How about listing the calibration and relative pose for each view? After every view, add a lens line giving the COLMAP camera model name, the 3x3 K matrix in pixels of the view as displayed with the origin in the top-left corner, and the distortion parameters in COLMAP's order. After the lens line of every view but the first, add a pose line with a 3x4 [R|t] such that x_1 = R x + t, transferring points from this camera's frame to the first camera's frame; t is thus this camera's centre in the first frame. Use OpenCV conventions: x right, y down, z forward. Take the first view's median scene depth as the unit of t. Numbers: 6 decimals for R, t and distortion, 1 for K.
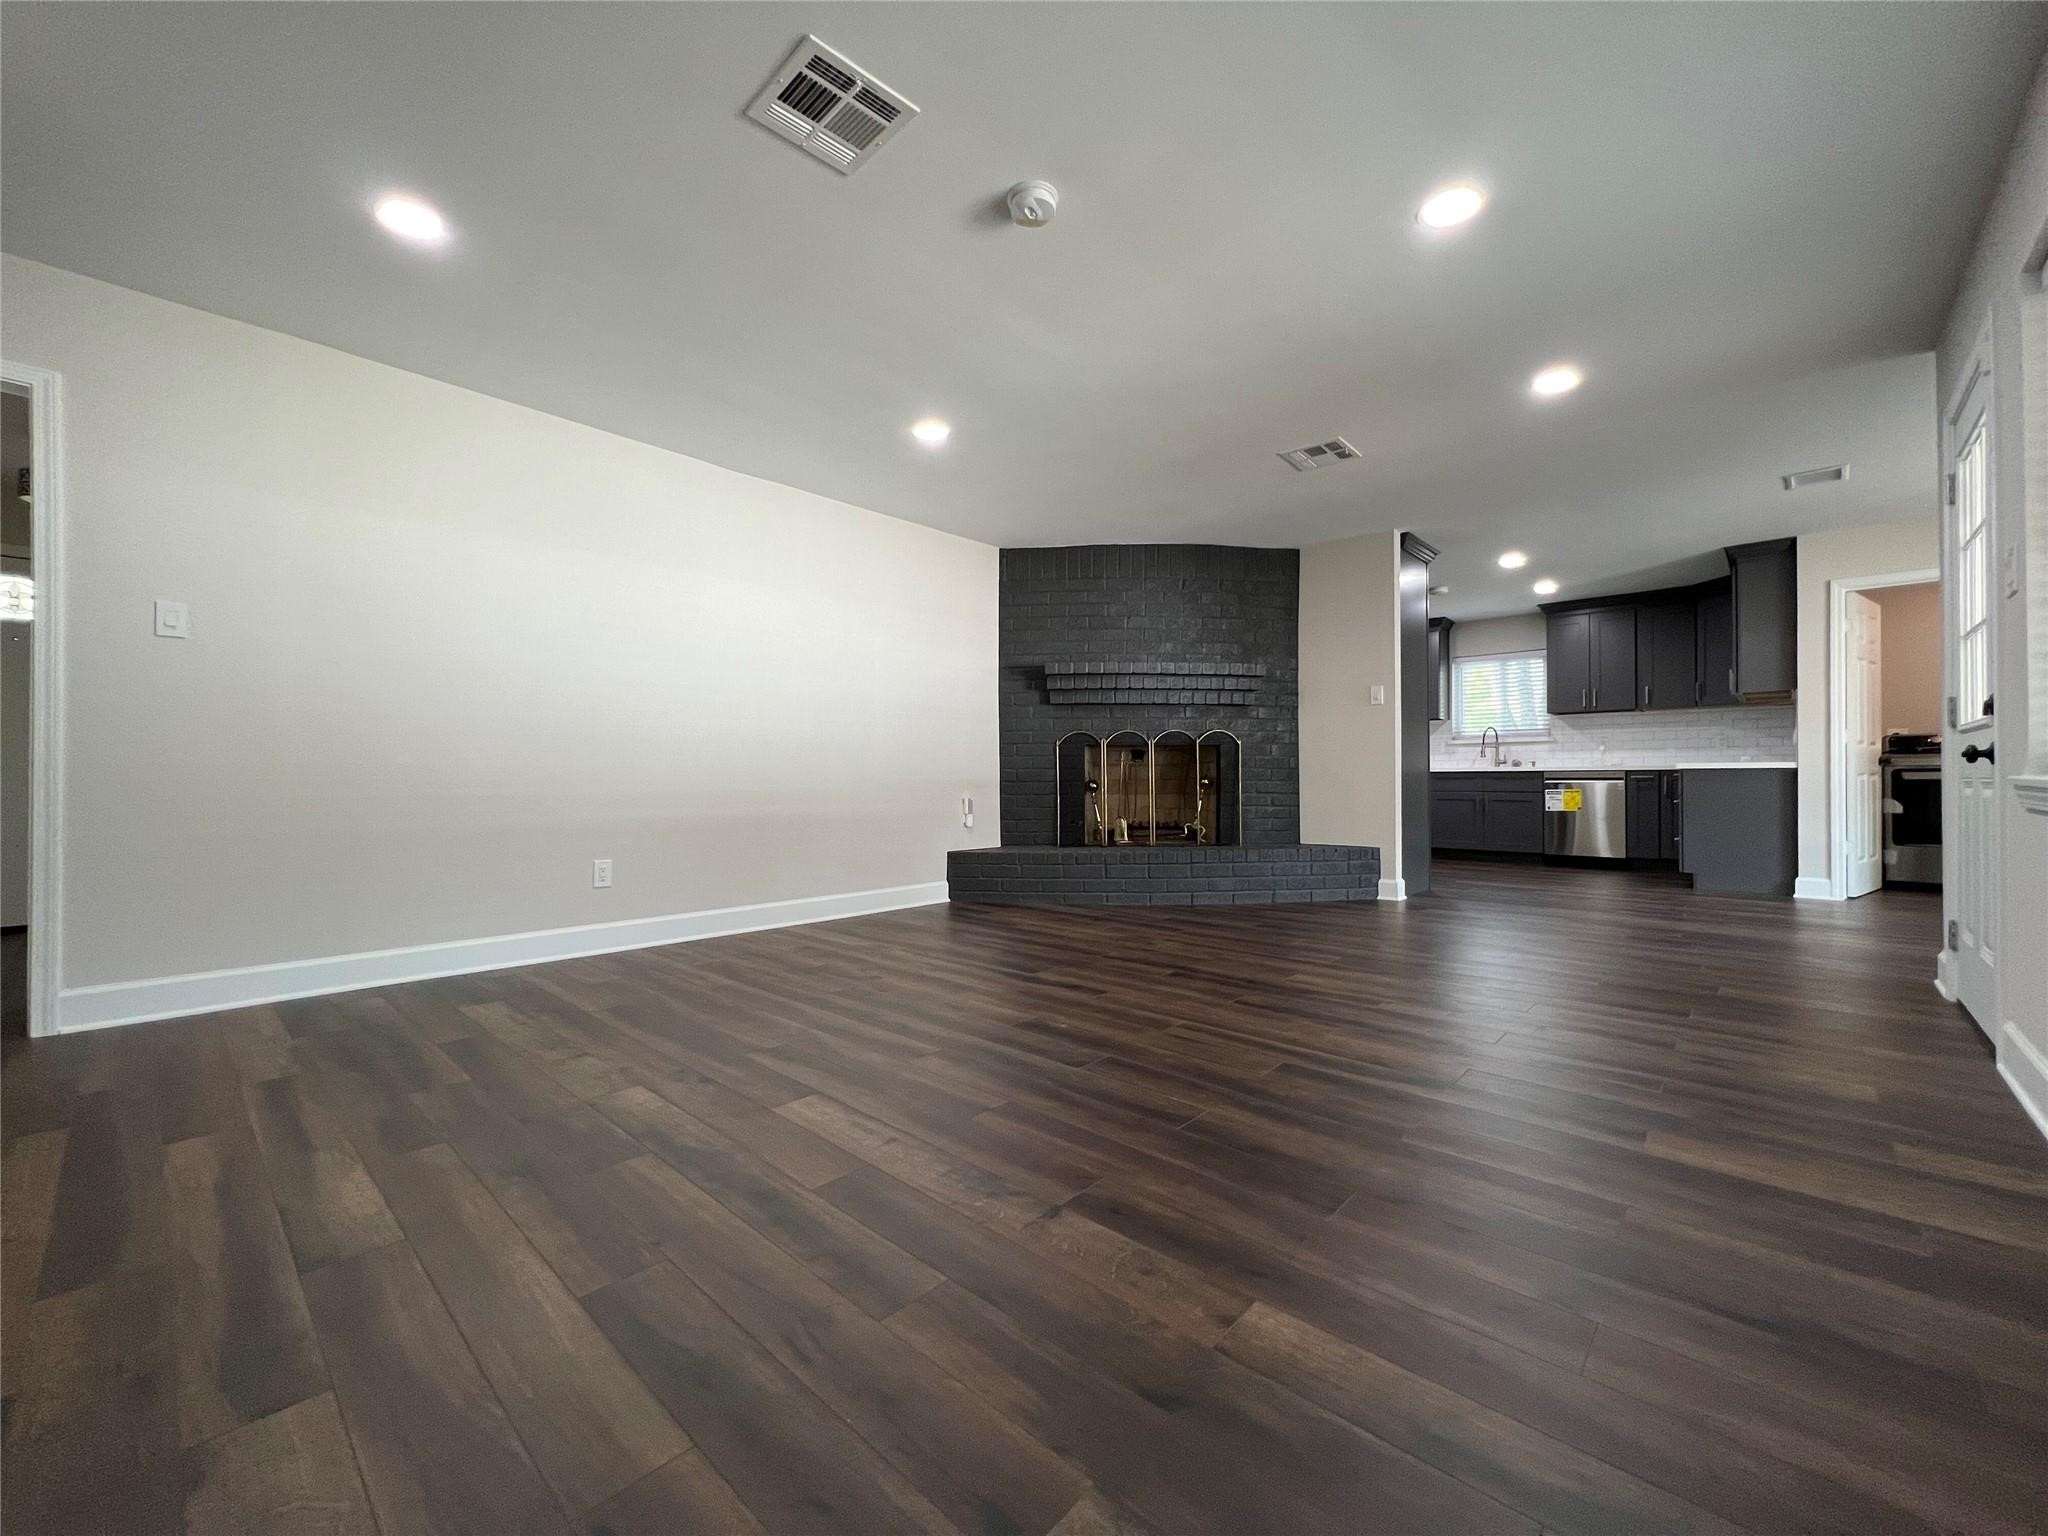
lens RADIAL K [[816.2, 0, 1022.9], [0, 816.2, 776.5], [0, 0, 1]] dist [0.001241, -0.000516]
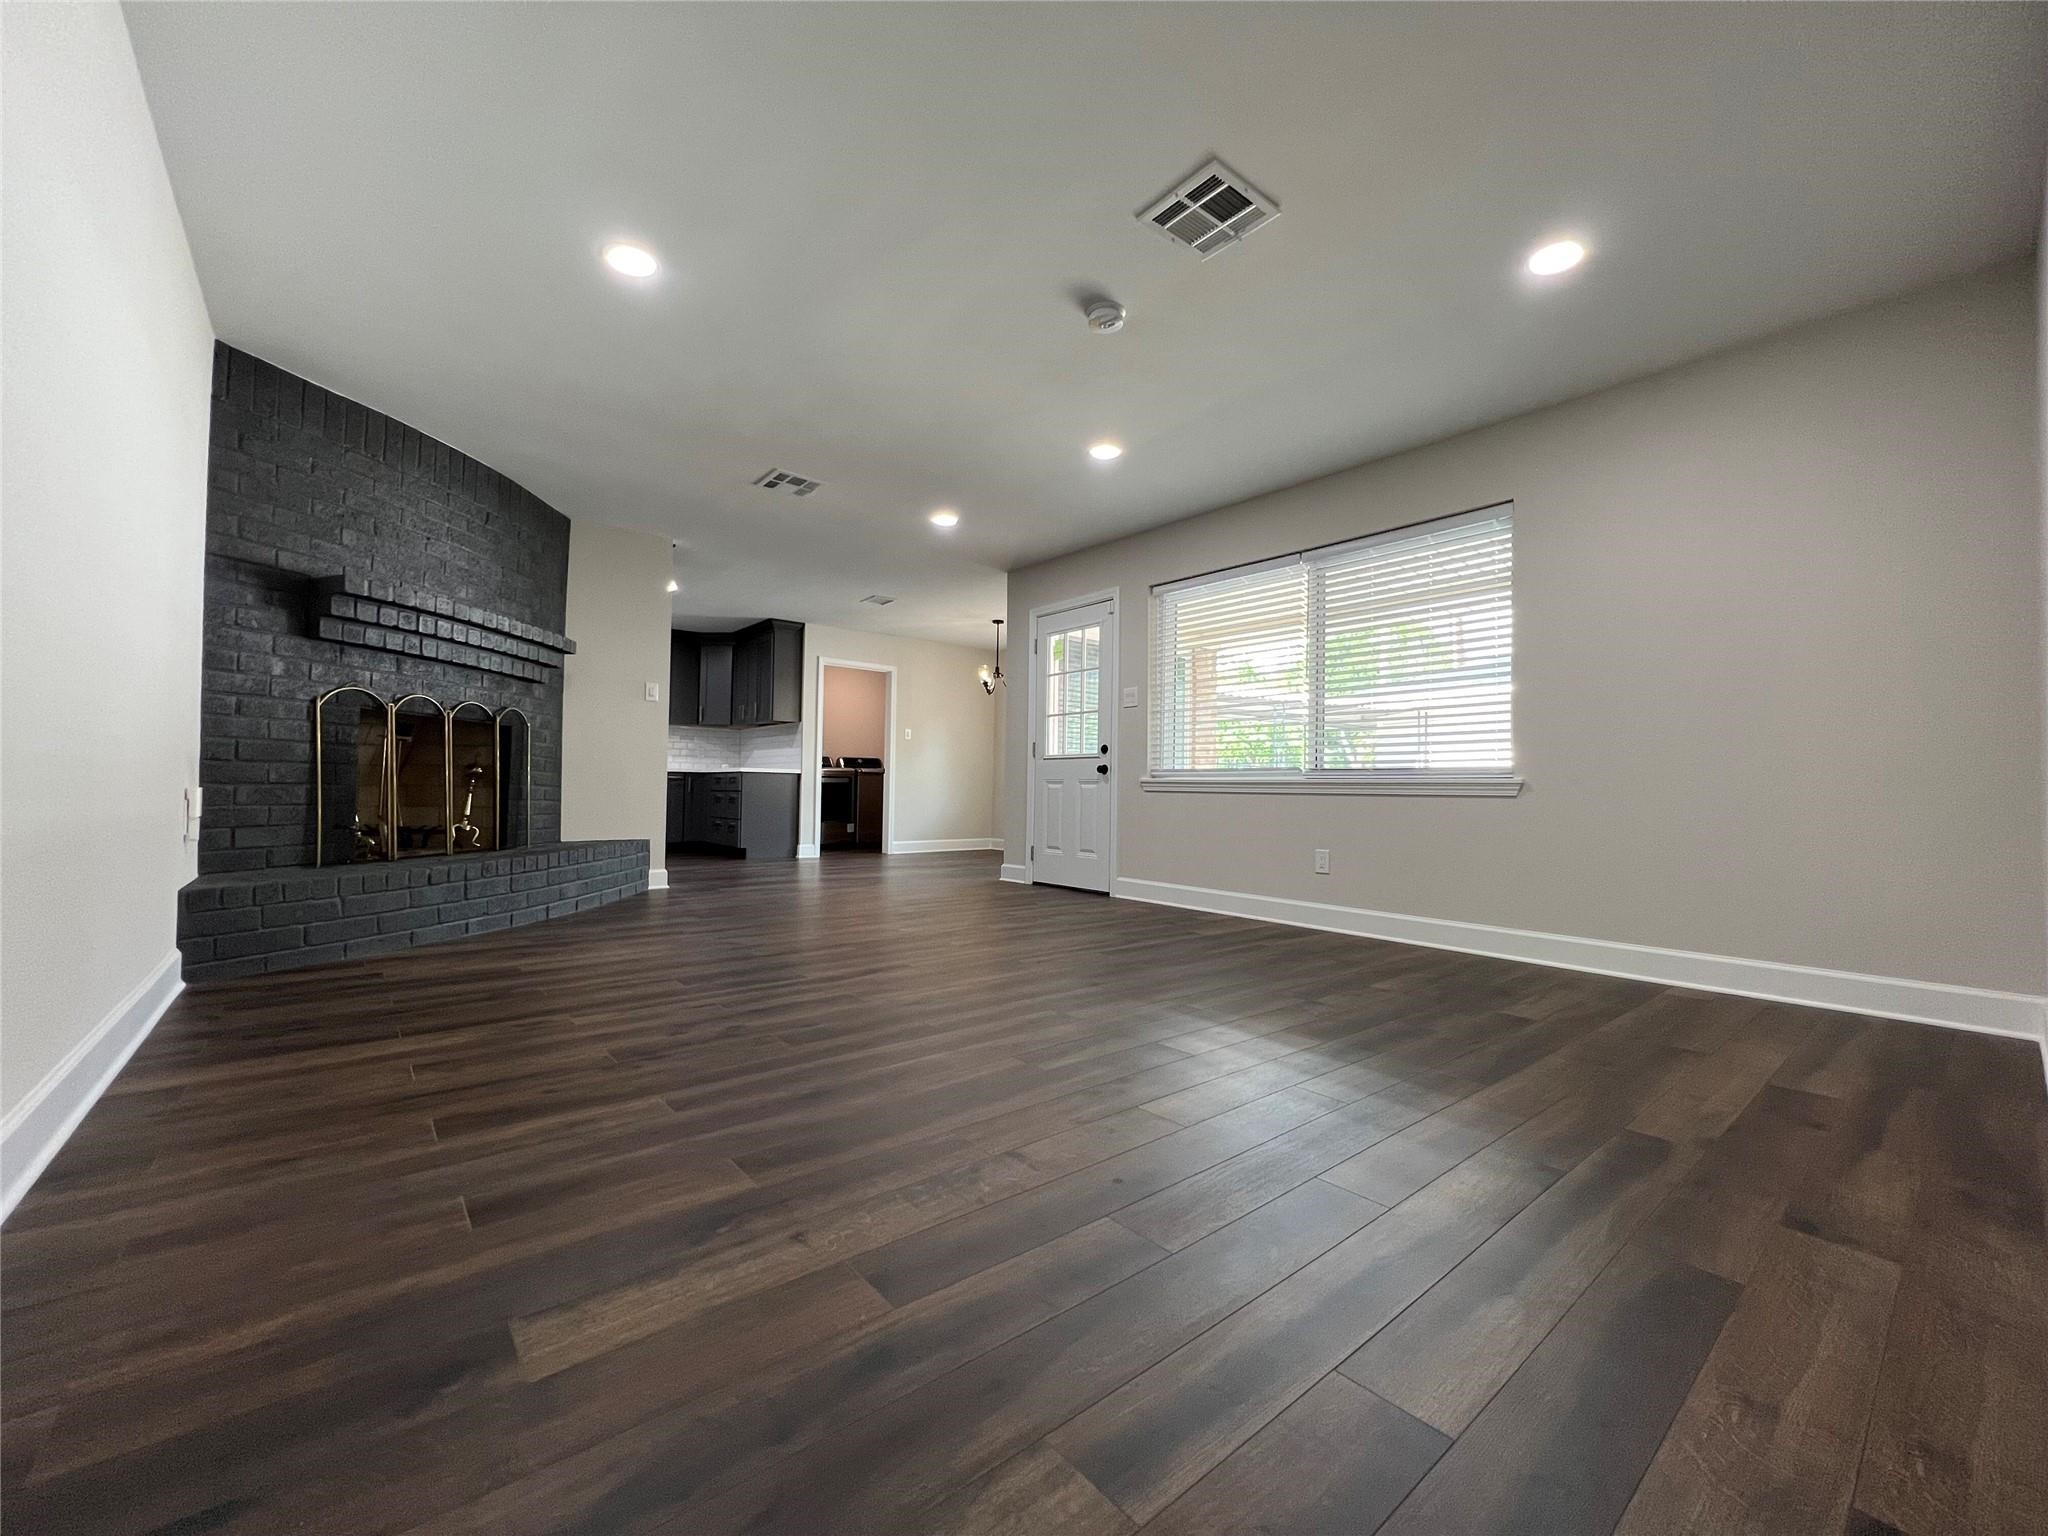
lens RADIAL K [[816.2, 0, 1022.9], [0, 816.2, 776.5], [0, 0, 1]] dist [0.001241, -0.000516]
pose [[0.127299, 0.022895, 0.991600, -0.511003], [-0.017789, 0.999625, -0.020796, 0.019980], [-0.991705, -0.014992, 0.127659, 0.387015]]
